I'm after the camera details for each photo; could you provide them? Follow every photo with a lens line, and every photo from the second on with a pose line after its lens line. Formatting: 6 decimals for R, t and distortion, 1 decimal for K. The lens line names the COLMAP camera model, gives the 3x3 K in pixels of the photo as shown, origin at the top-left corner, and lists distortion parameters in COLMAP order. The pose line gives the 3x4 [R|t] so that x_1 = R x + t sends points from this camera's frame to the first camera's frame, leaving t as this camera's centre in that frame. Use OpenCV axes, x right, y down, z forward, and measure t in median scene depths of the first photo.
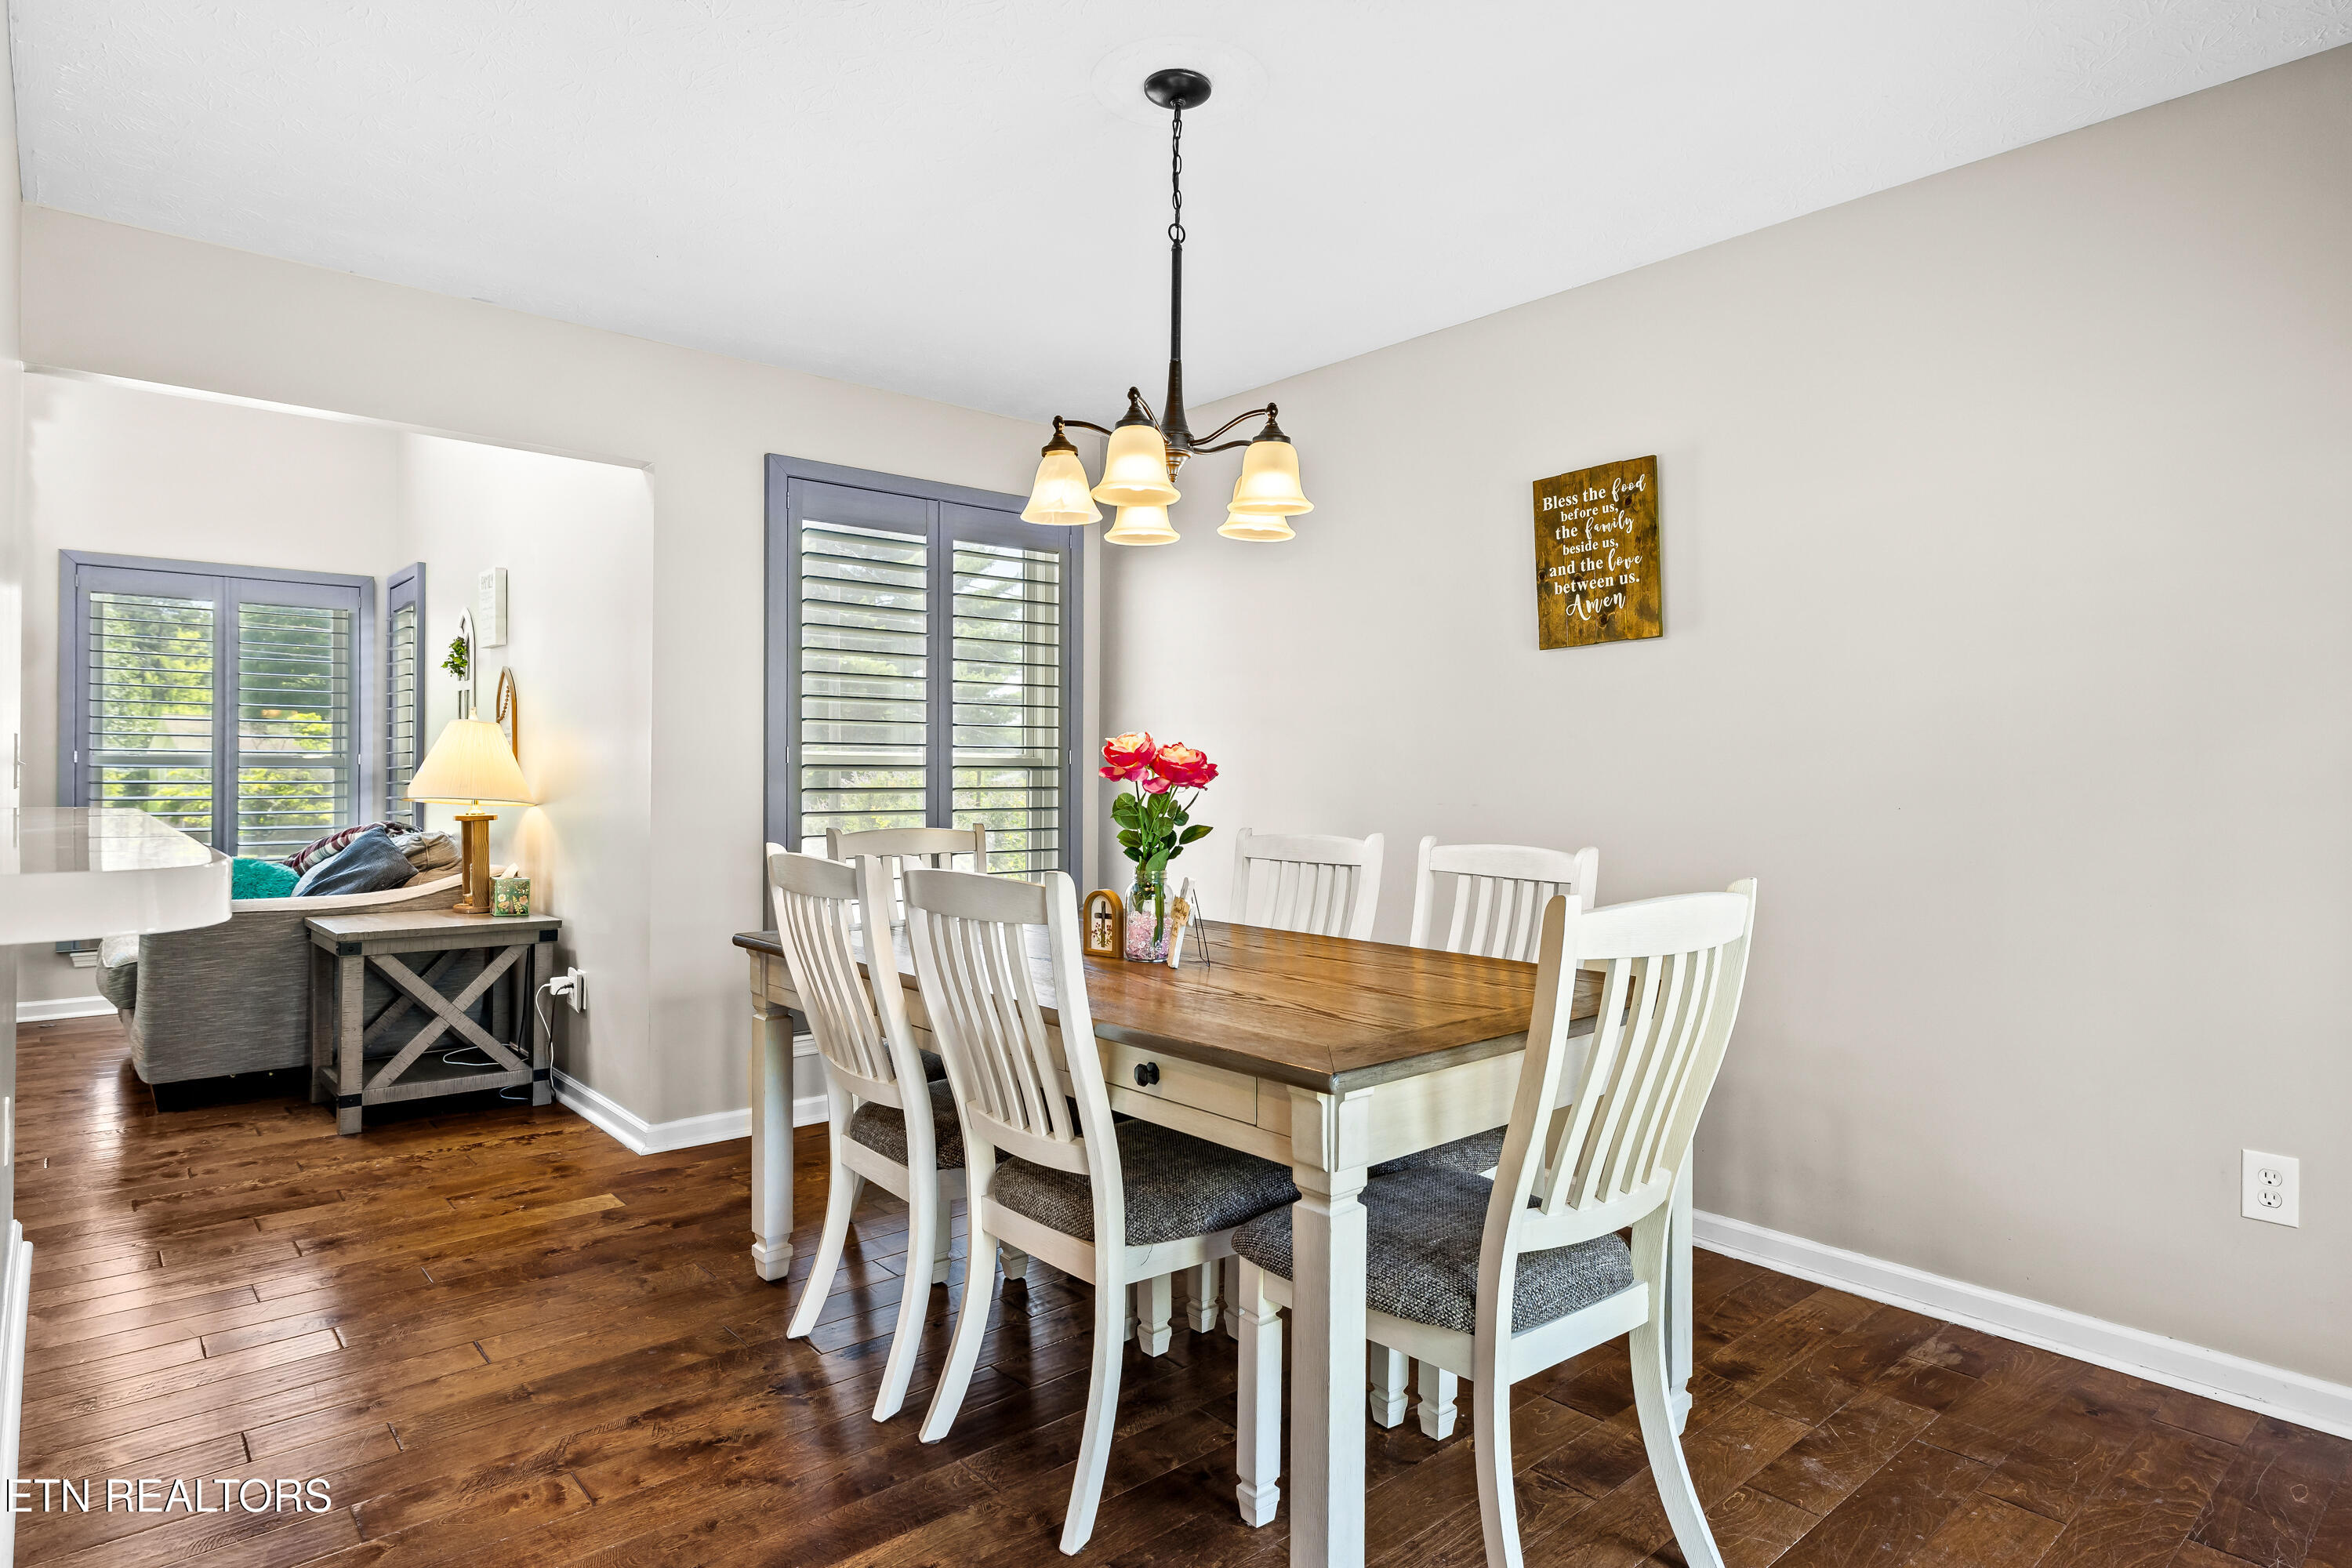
lens RADIAL K [[1299.8, 0, 1175.7], [0, 1299.8, 773.1], [0, 0, 1]] dist [0.001797, 0.001390]
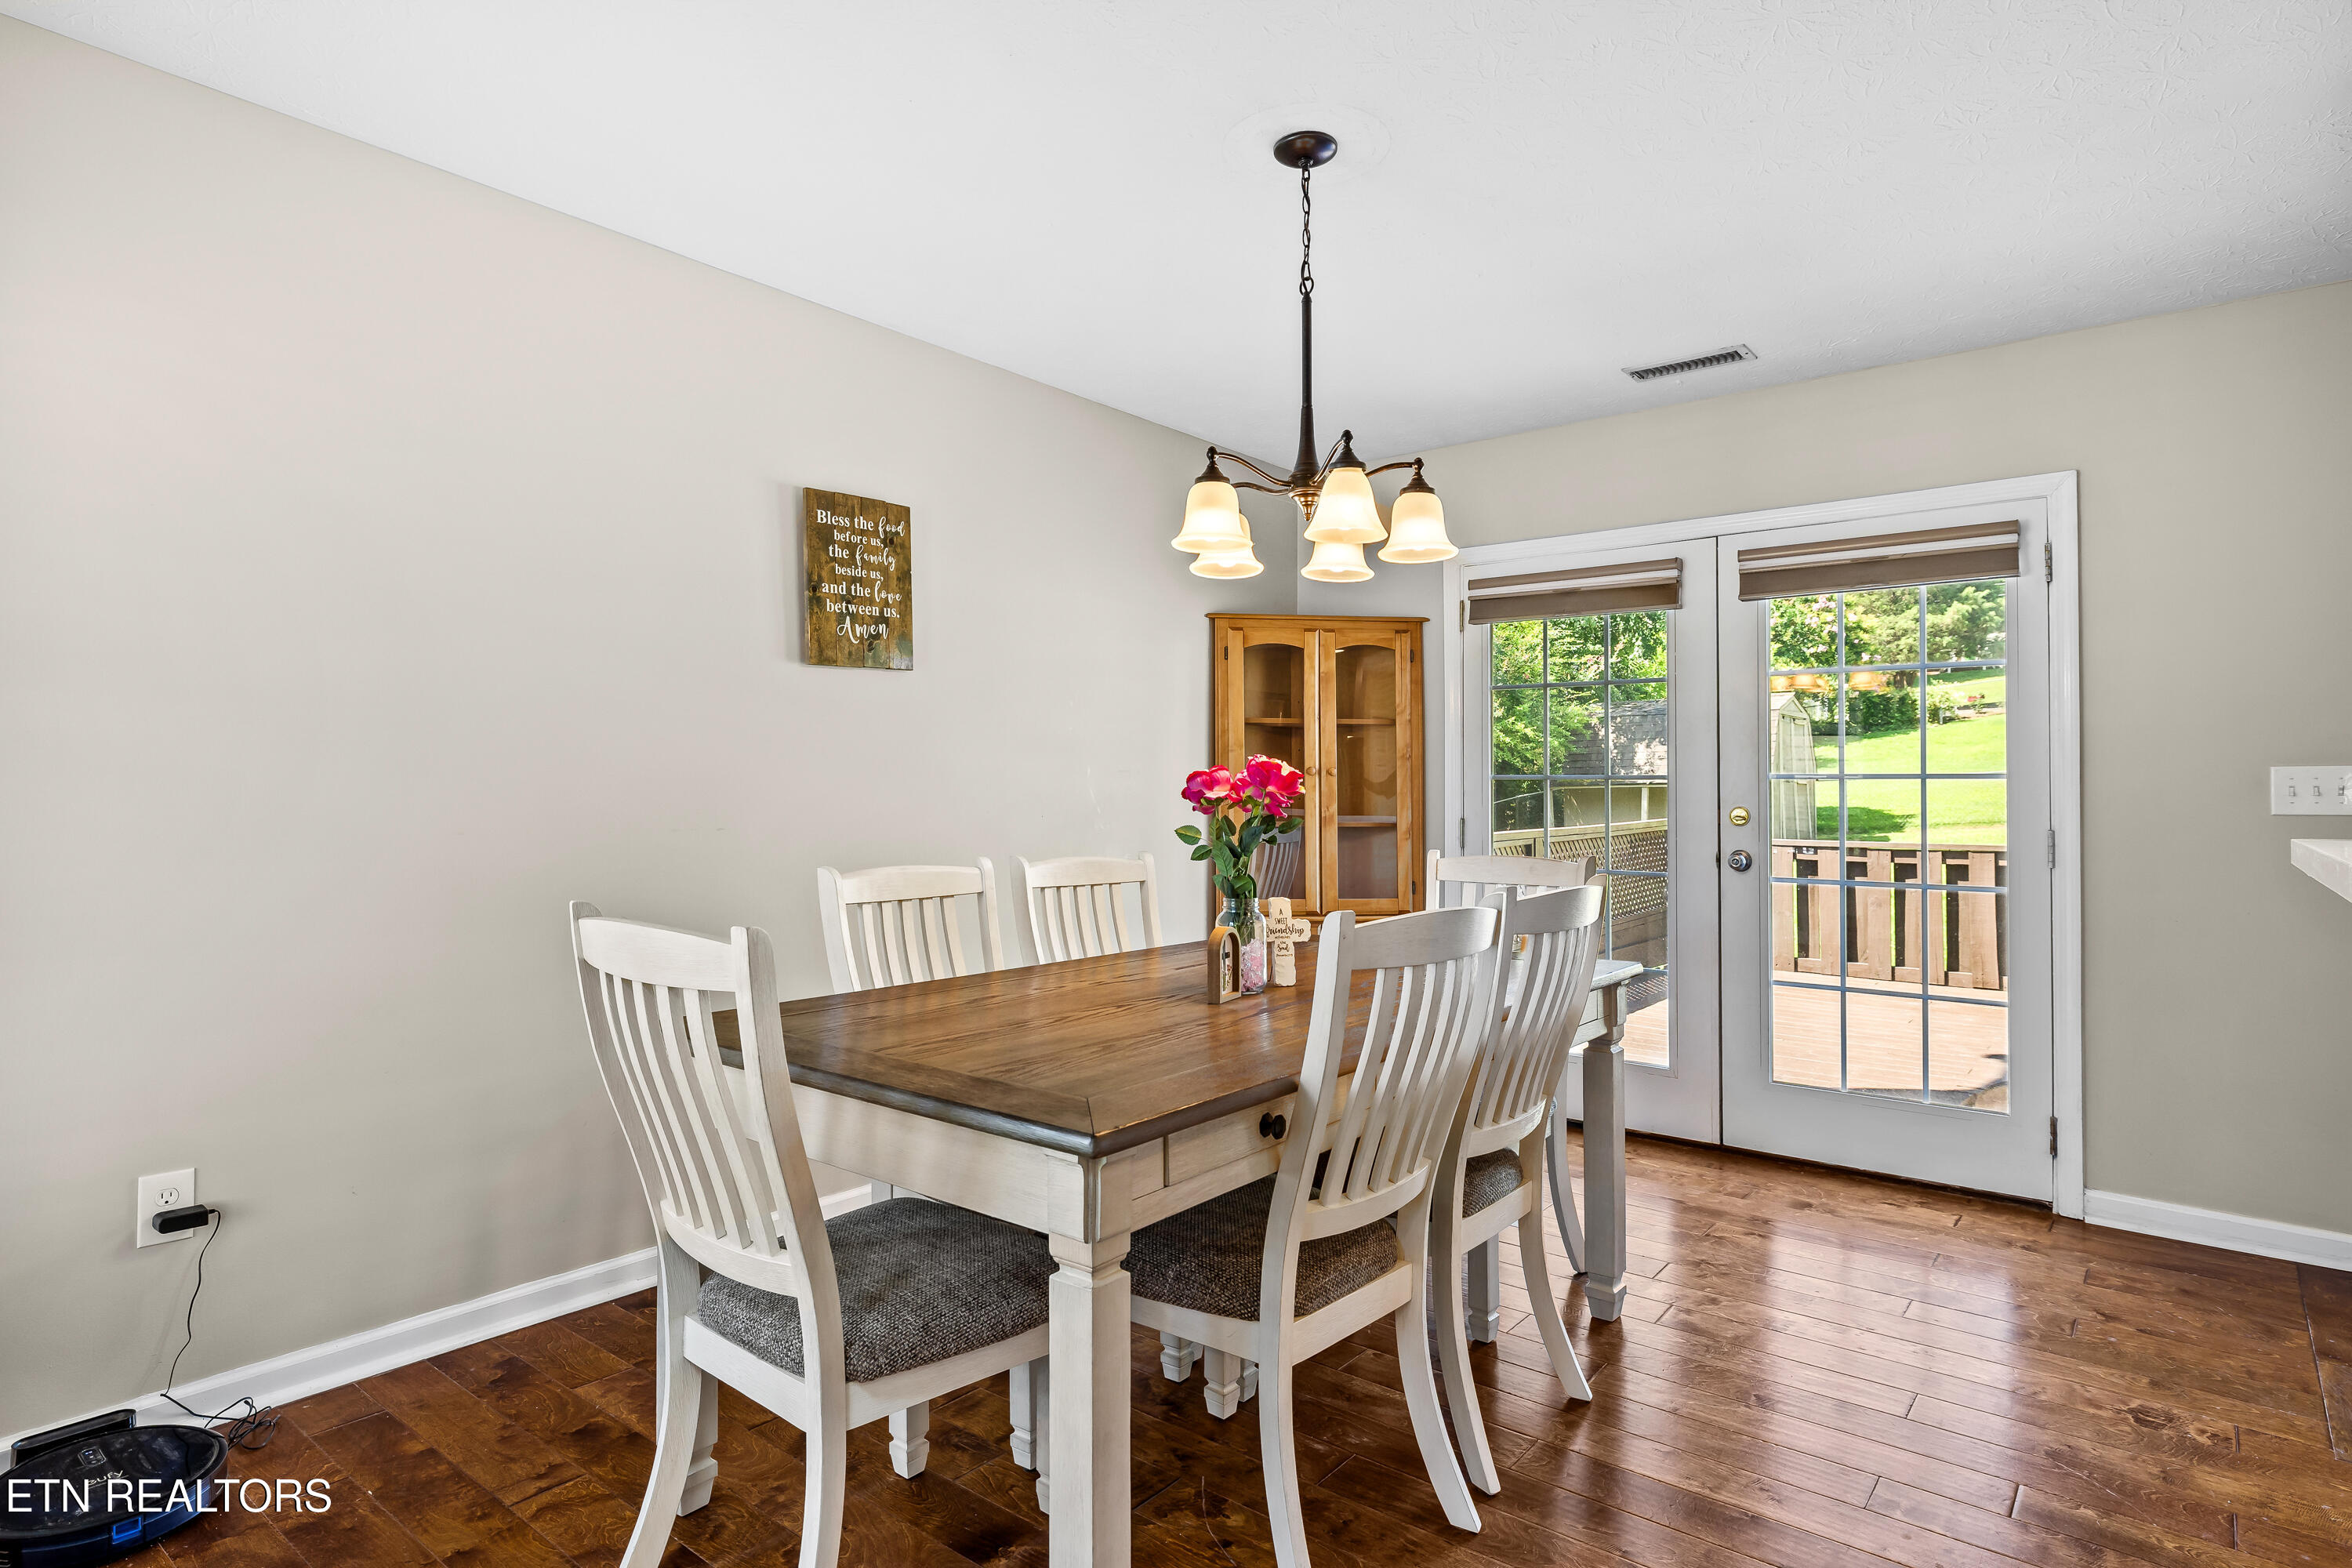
lens RADIAL K [[1275.0, 0, 1183.0], [0, 1275.0, 779.9], [0, 0, 1]] dist [0.002836, 0.002589]
pose [[-0.169043, 0.004096, 0.985600, -0.727367], [-0.003872, 0.999981, -0.004820, -0.005671], [-0.985601, -0.004631, -0.169024, 0.921998]]
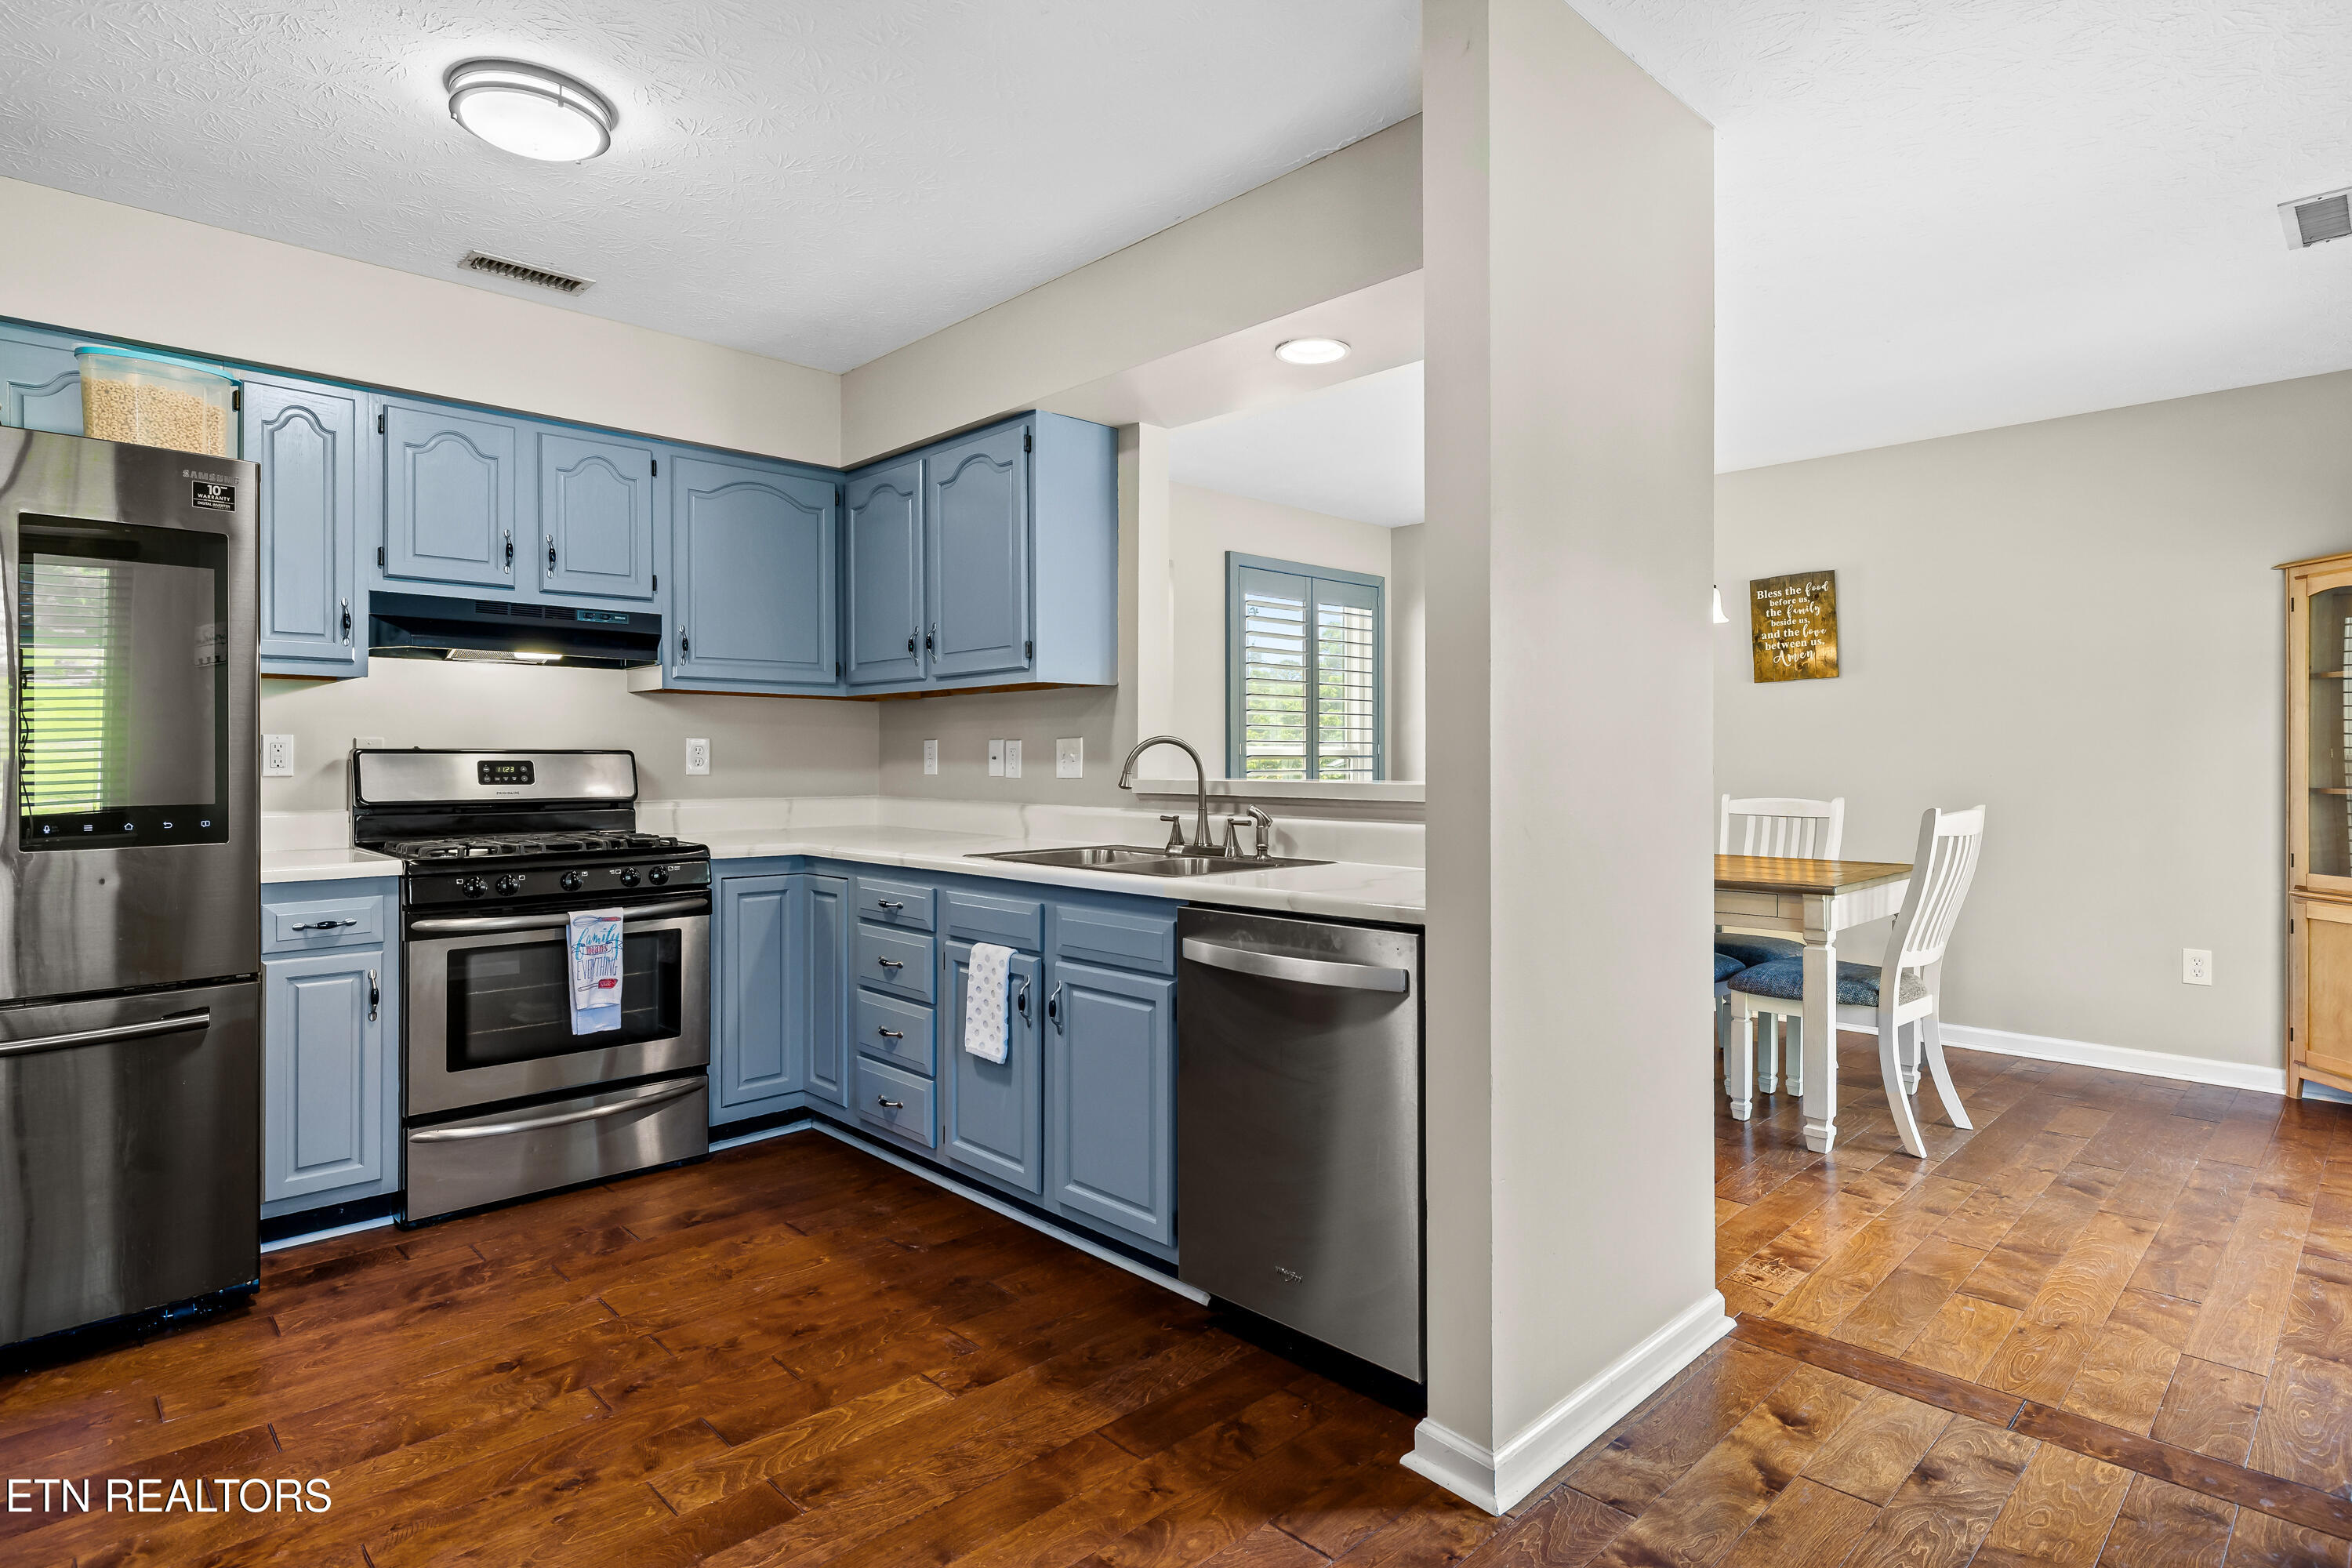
lens RADIAL K [[1224.6, 0, 1182.6], [0, 1224.6, 764.2], [0, 0, 1]] dist [-0.000726, -0.000252]
pose [[0.998479, -0.006029, 0.054797, -0.551351], [0.005919, 0.999980, 0.002163, 0.000315], [-0.054809, -0.001835, 0.998495, -0.531097]]
